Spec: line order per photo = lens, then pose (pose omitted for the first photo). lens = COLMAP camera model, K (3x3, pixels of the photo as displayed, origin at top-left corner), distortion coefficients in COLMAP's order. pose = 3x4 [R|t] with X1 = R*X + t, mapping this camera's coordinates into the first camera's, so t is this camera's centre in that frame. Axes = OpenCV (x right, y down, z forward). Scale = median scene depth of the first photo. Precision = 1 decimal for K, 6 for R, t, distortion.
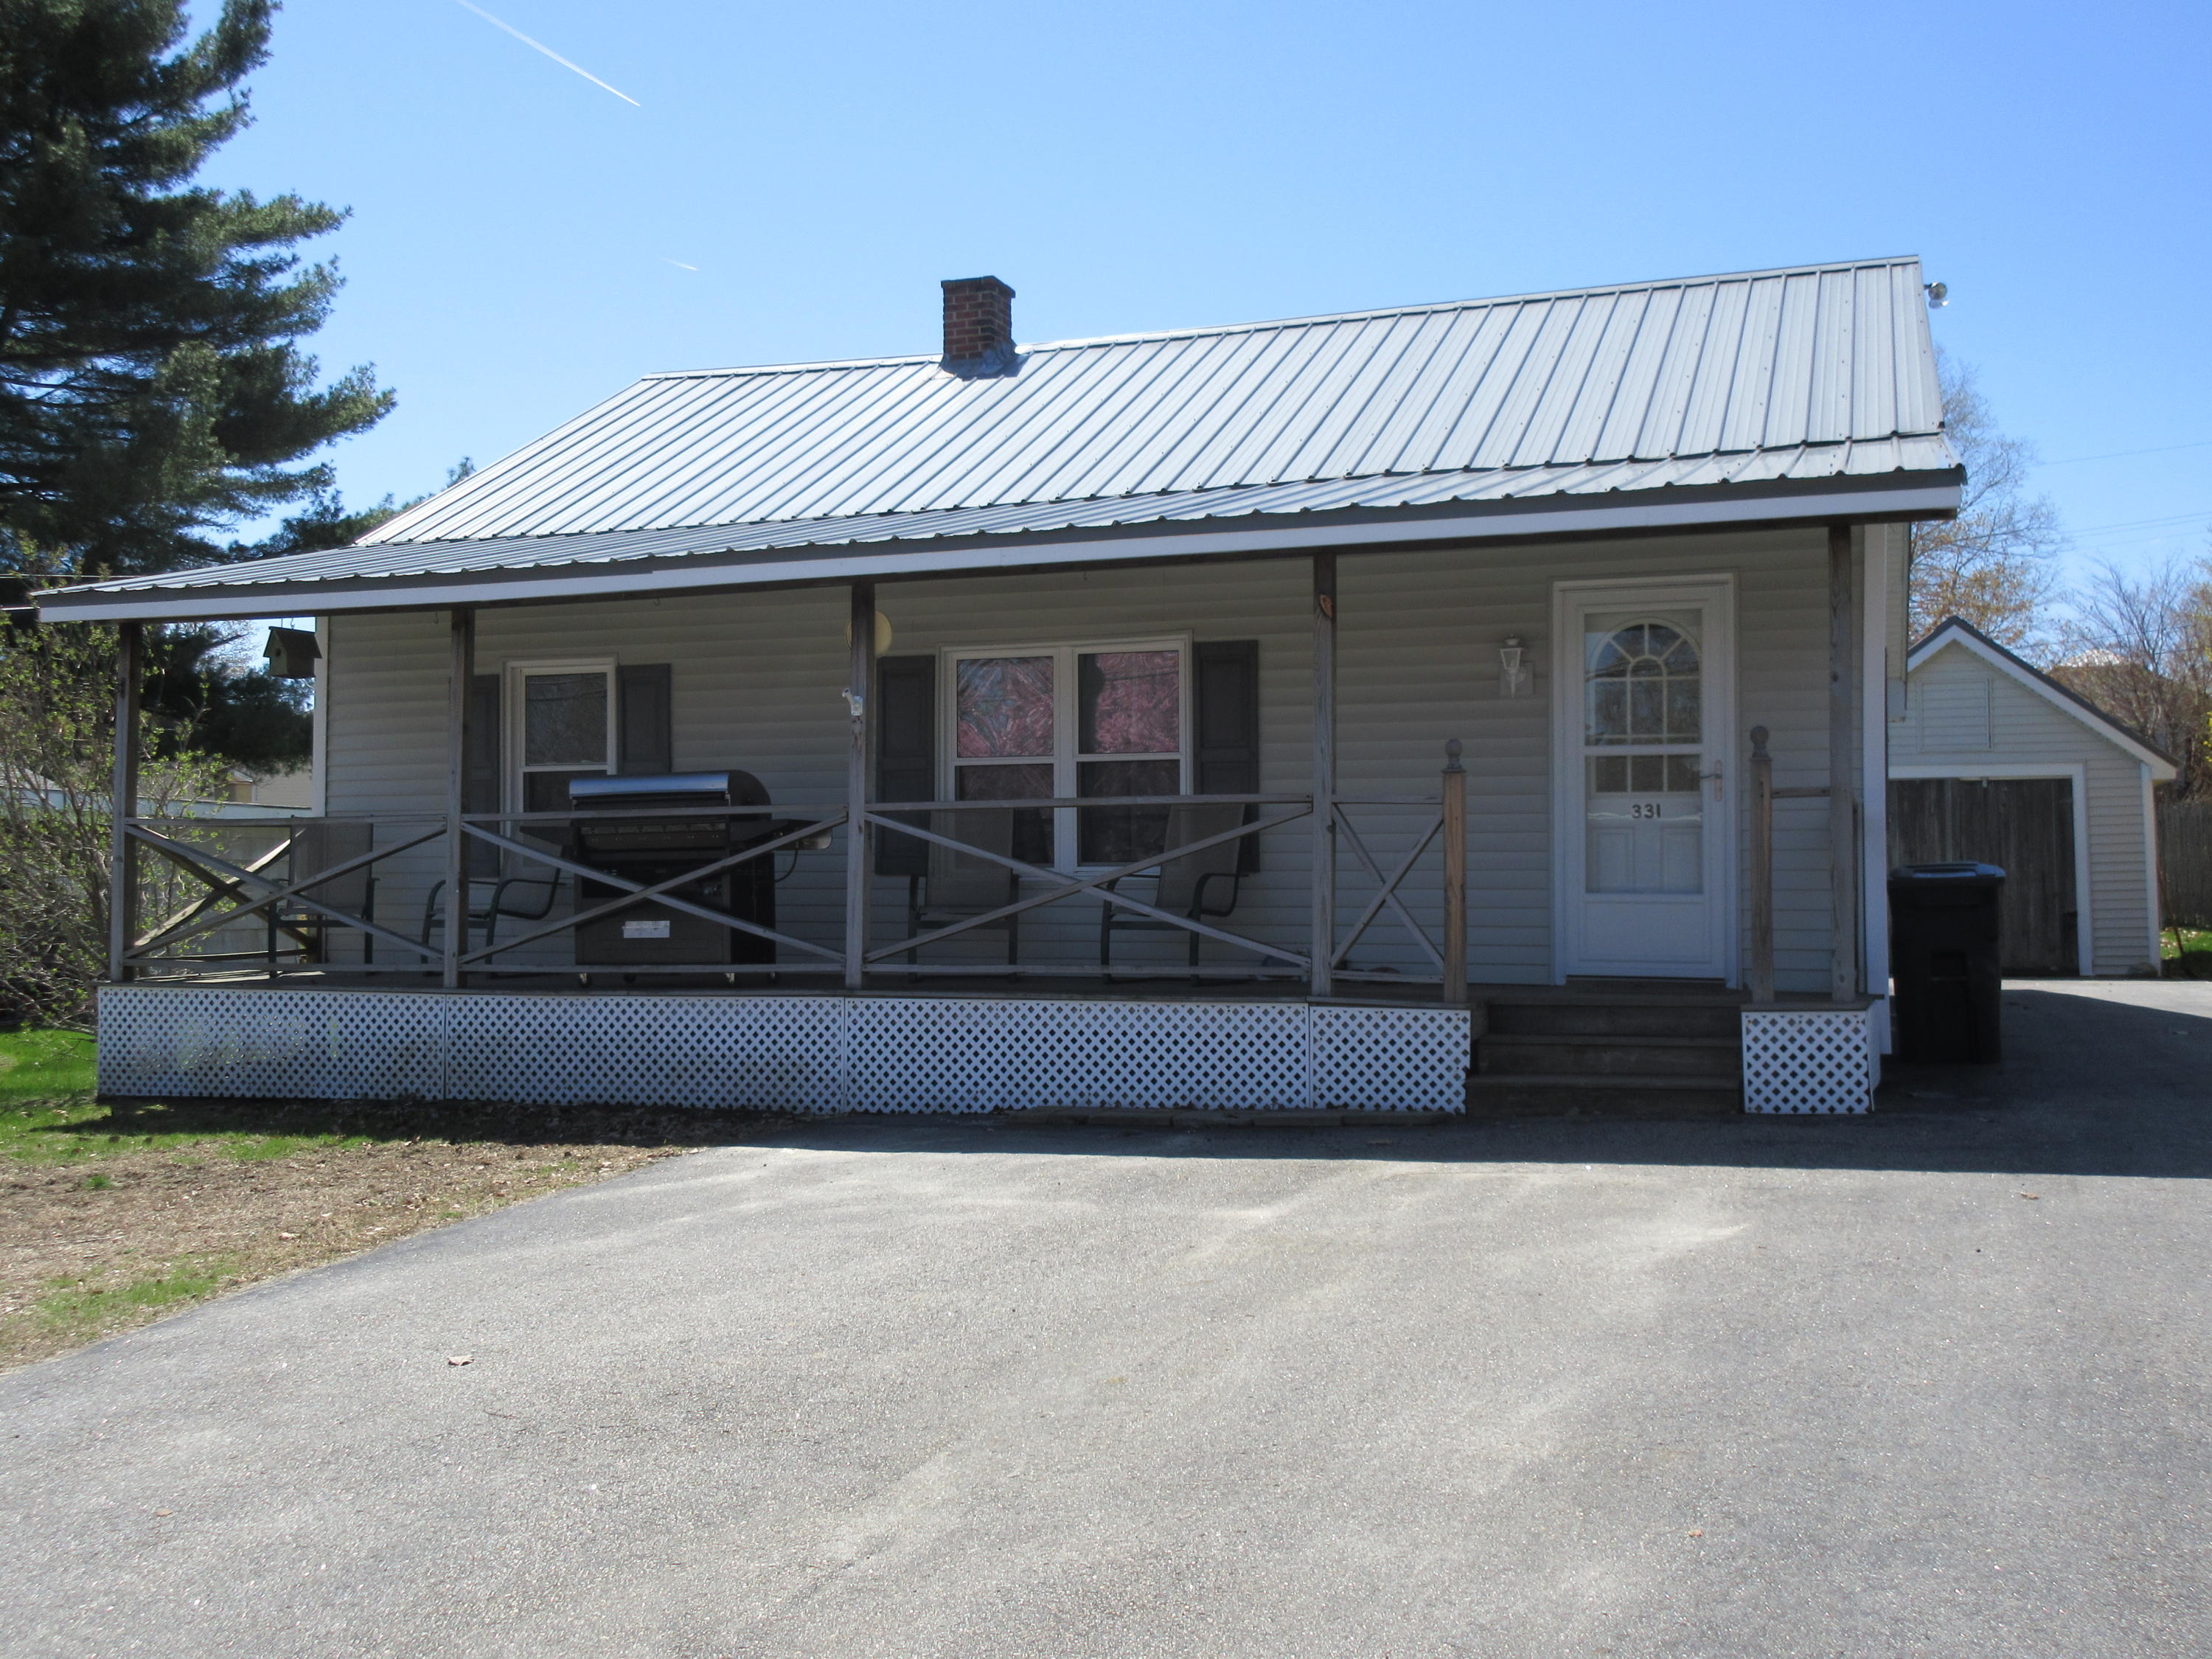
lens RADIAL K [[2165.0, 0, 1106.0], [0, 2165.0, 829.5], [0, 0, 1]] dist [0.042597, 0.002046]
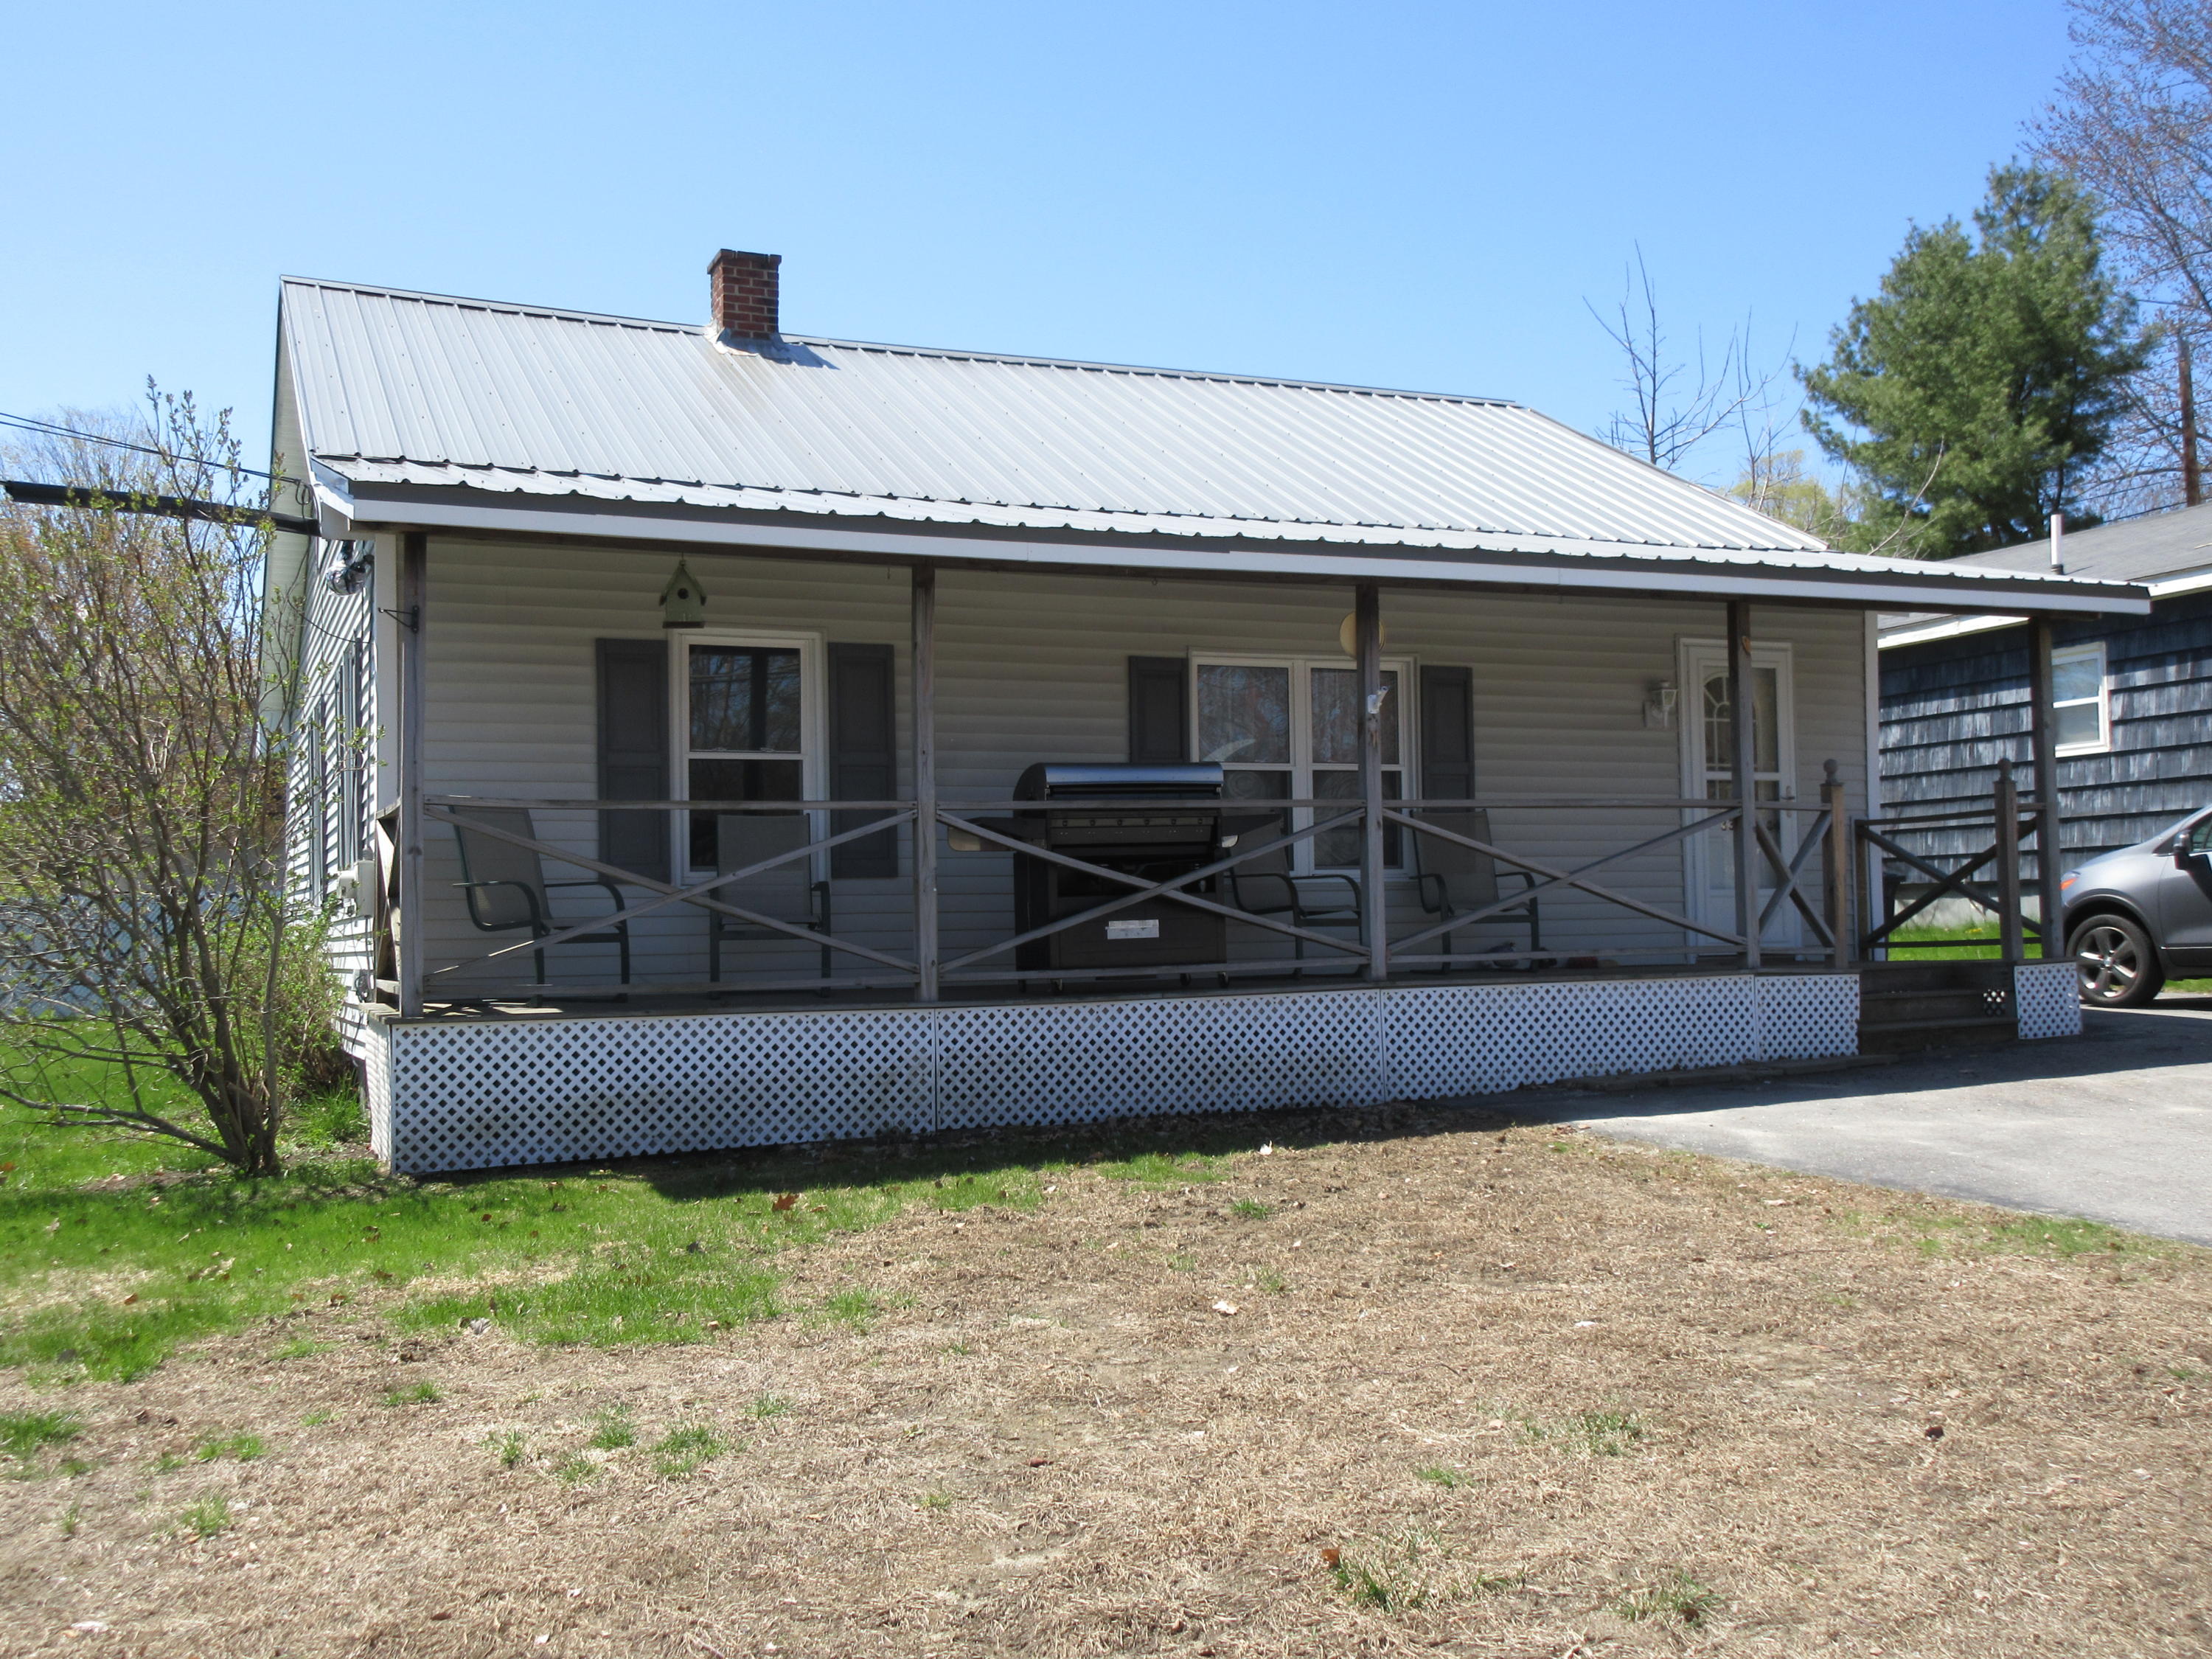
lens RADIAL K [[2165.0, 0, 1106.0], [0, 2165.0, 829.5], [0, 0, 1]] dist [0.042597, 0.002046]
pose [[0.710197, 0.020461, 0.703706, -0.913419], [0.001461, 0.999533, -0.030536, 0.032796], [-0.704002, 0.022715, 0.709835, 0.359587]]
